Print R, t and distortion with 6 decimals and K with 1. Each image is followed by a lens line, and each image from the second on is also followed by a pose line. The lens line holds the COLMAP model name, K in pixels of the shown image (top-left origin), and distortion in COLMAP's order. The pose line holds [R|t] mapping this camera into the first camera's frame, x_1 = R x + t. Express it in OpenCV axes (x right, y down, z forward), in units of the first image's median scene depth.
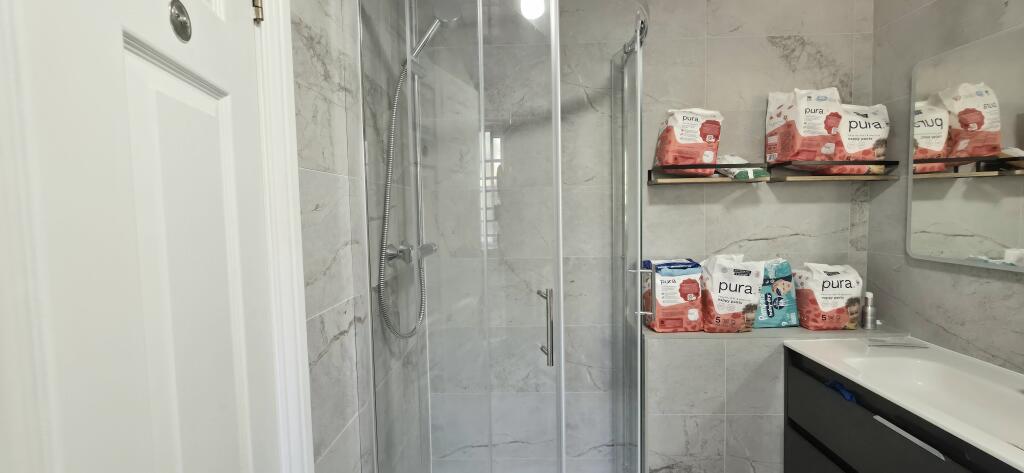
lens RADIAL K [[413.6, 0, 508.7], [0, 413.6, 232.4], [0, 0, 1]] dist [-0.001244, -0.000157]
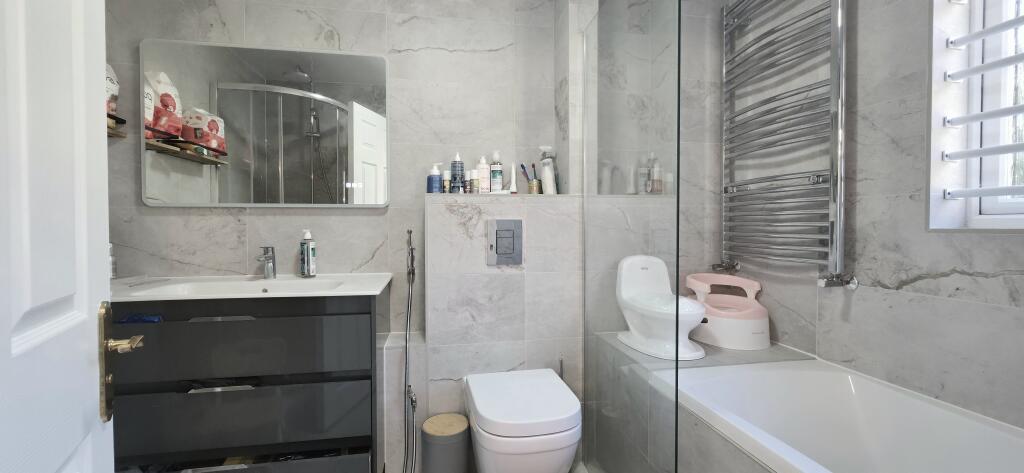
lens RADIAL K [[413.6, 0, 508.7], [0, 413.6, 232.4], [0, 0, 1]] dist [-0.001244, -0.000157]
pose [[-0.224889, 0.015093, 0.974268, -0.353755], [0.070179, 0.997534, 0.000746, 0.197952], [-0.971854, 0.068541, -0.225393, 0.284042]]
